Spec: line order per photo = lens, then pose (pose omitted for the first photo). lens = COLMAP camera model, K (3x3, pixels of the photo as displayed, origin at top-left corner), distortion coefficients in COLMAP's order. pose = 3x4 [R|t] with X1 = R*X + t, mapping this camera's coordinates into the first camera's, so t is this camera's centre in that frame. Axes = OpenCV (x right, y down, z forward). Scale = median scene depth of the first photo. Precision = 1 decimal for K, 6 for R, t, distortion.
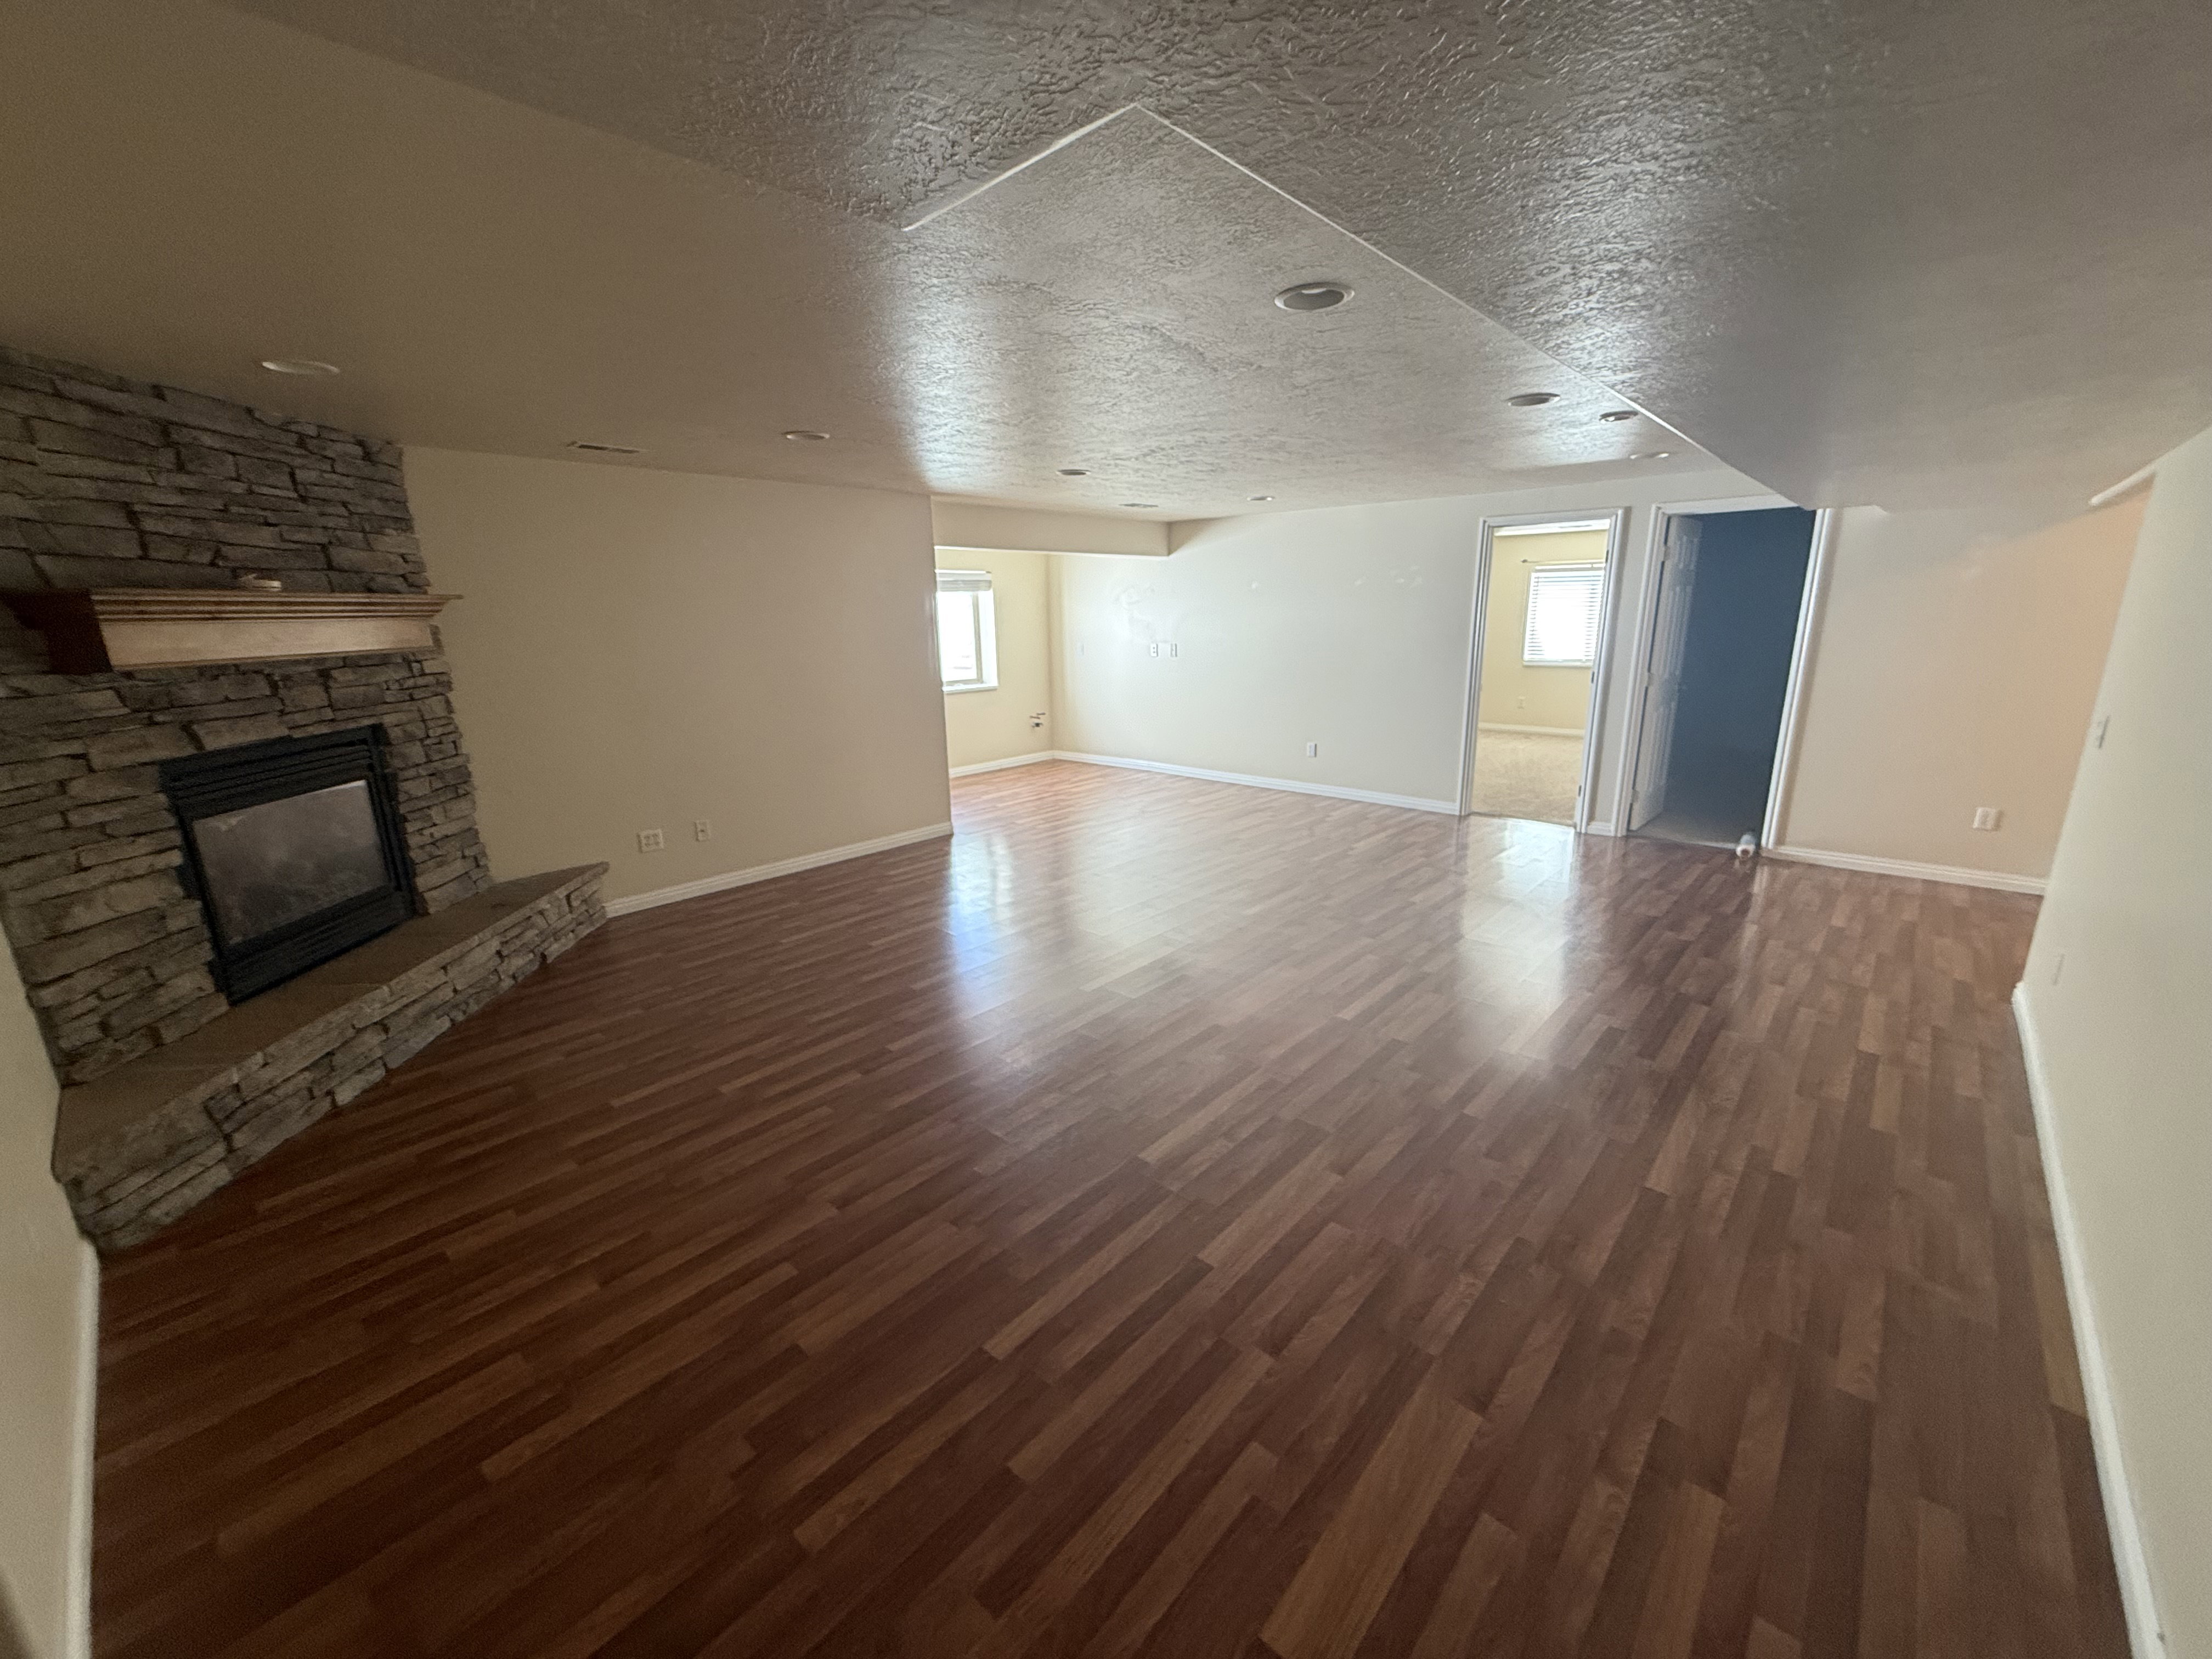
lens RADIAL K [[878.5, 0, 1108.6], [0, 878.5, 826.7], [0, 0, 1]] dist [0.008032, 0.000079]
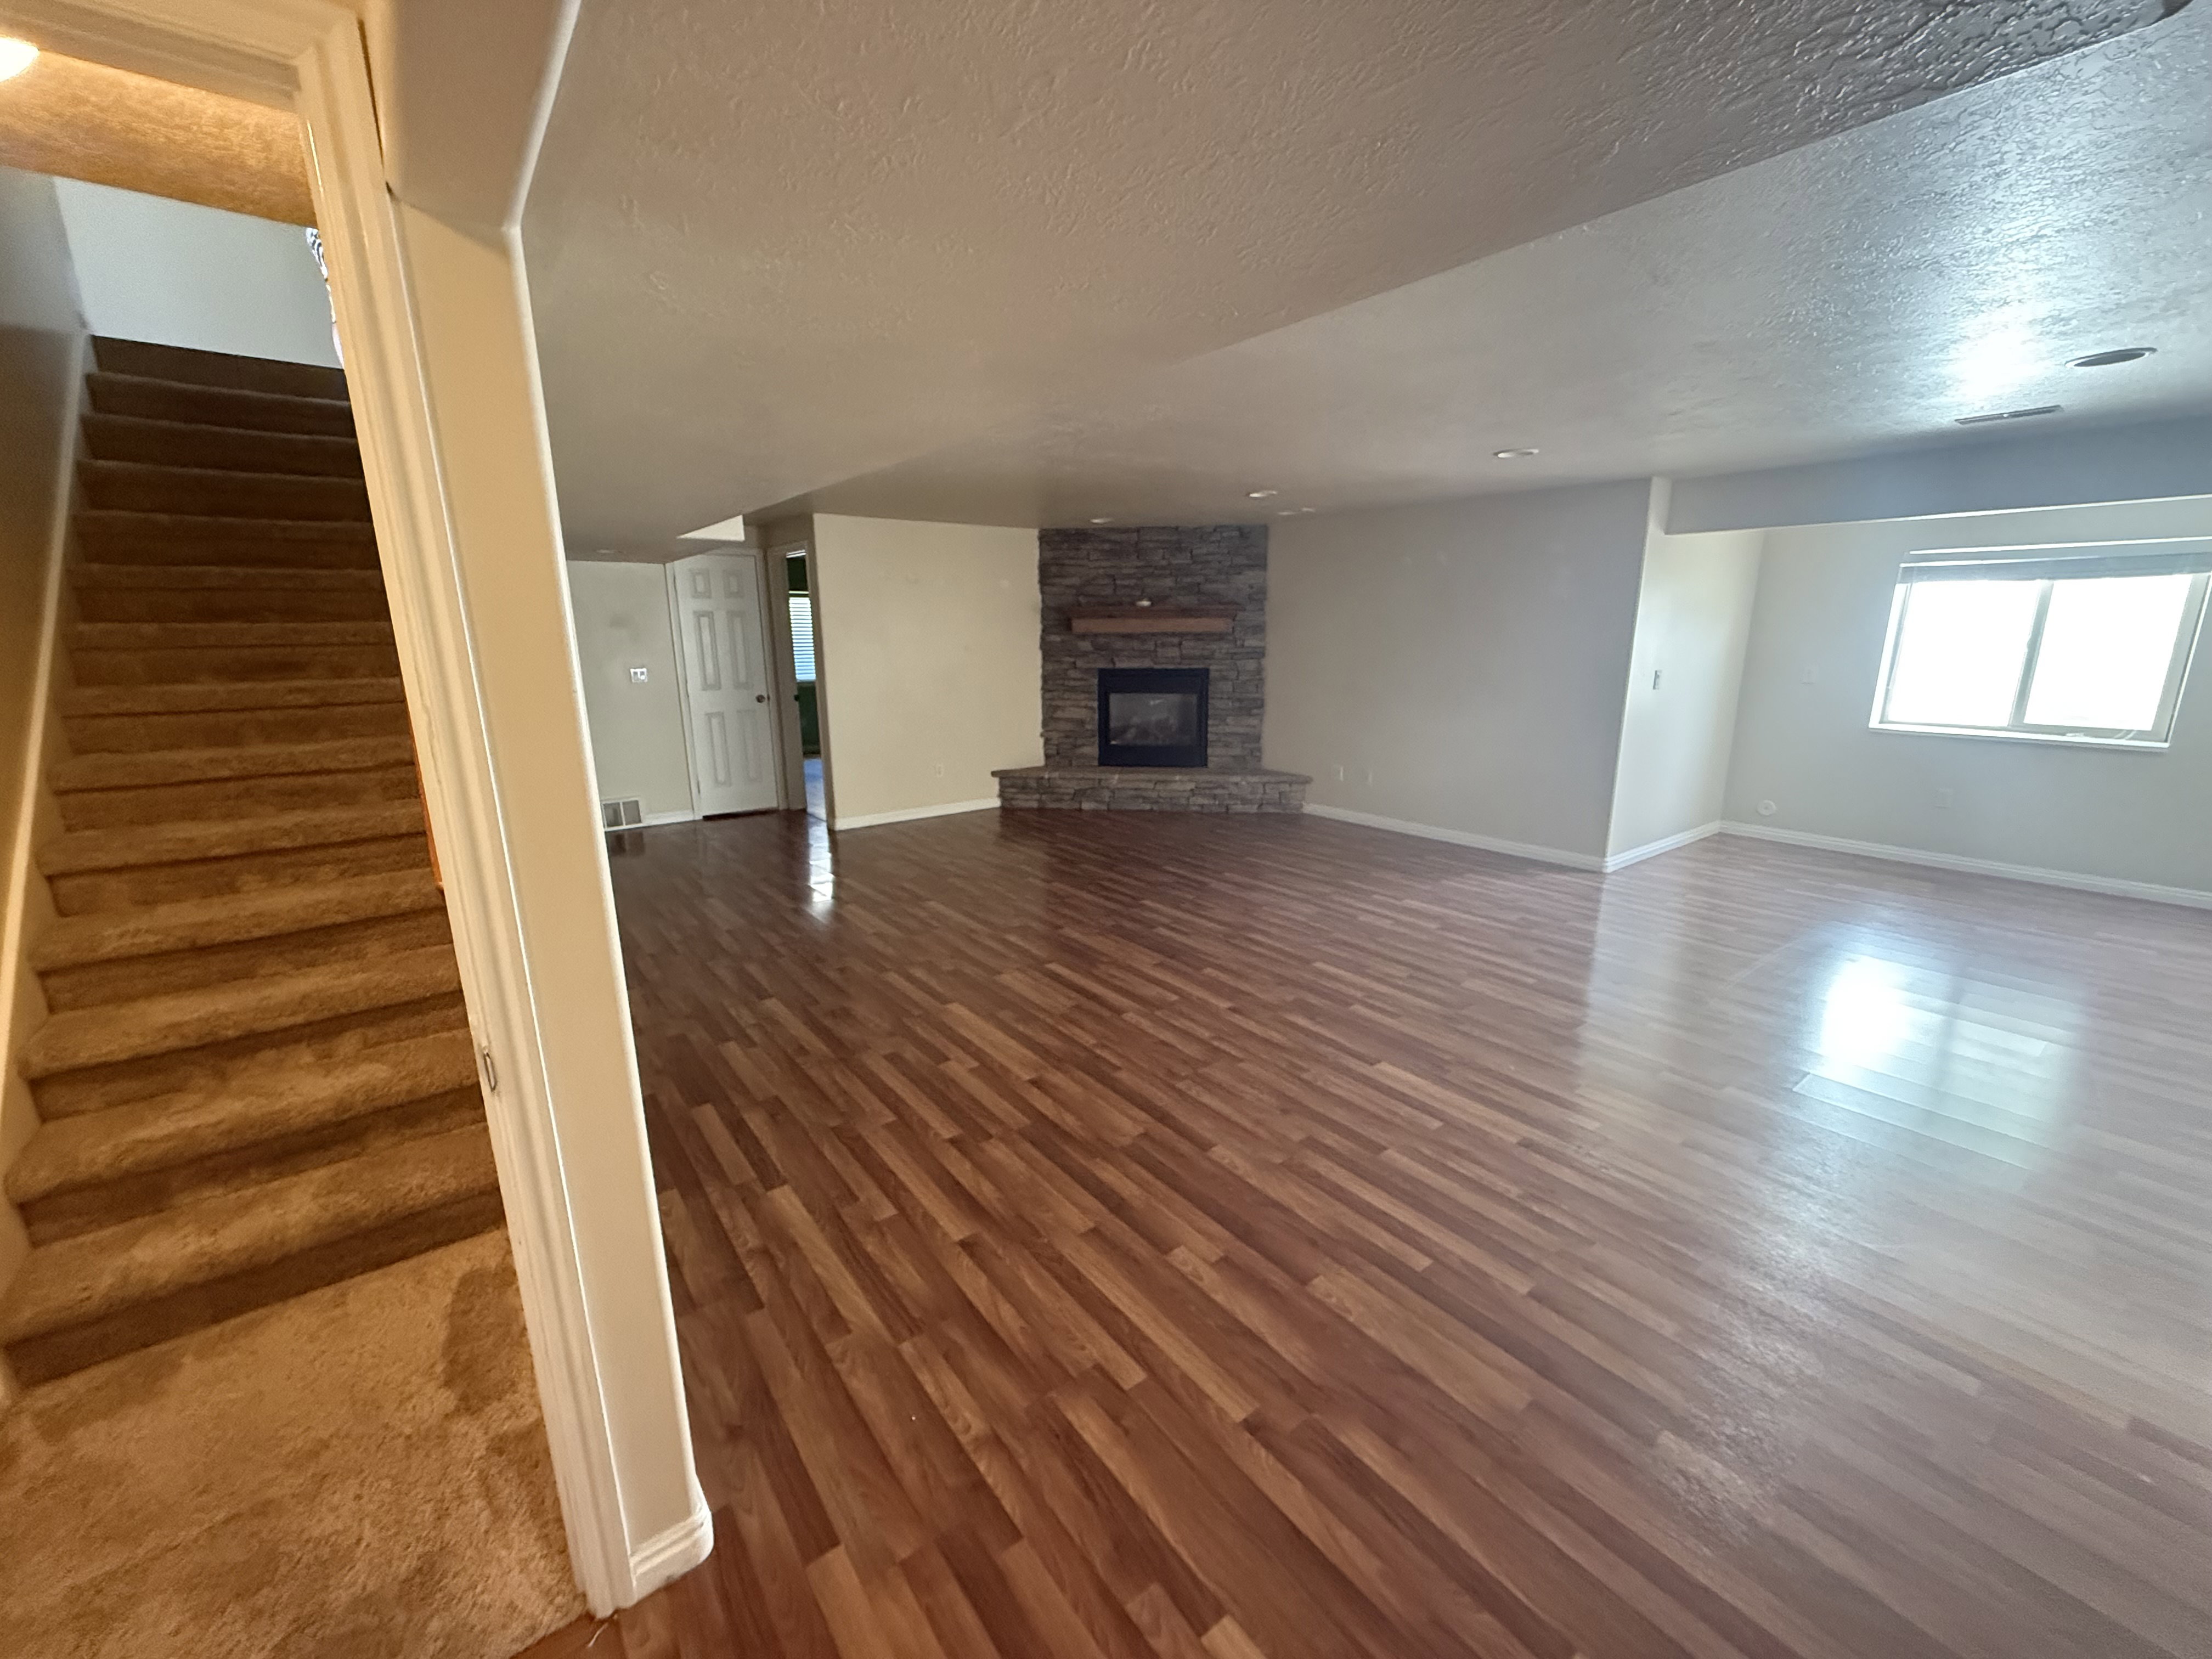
lens RADIAL K [[878.5, 0, 1092.2], [0, 878.5, 831.4], [0, 0, 1]] dist [0.008032, 0.000079]
pose [[-0.183351, 0.238073, -0.953784, 1.377344], [-0.229015, 0.933191, 0.276958, -0.293477], [0.955999, 0.269212, -0.116579, 1.188939]]
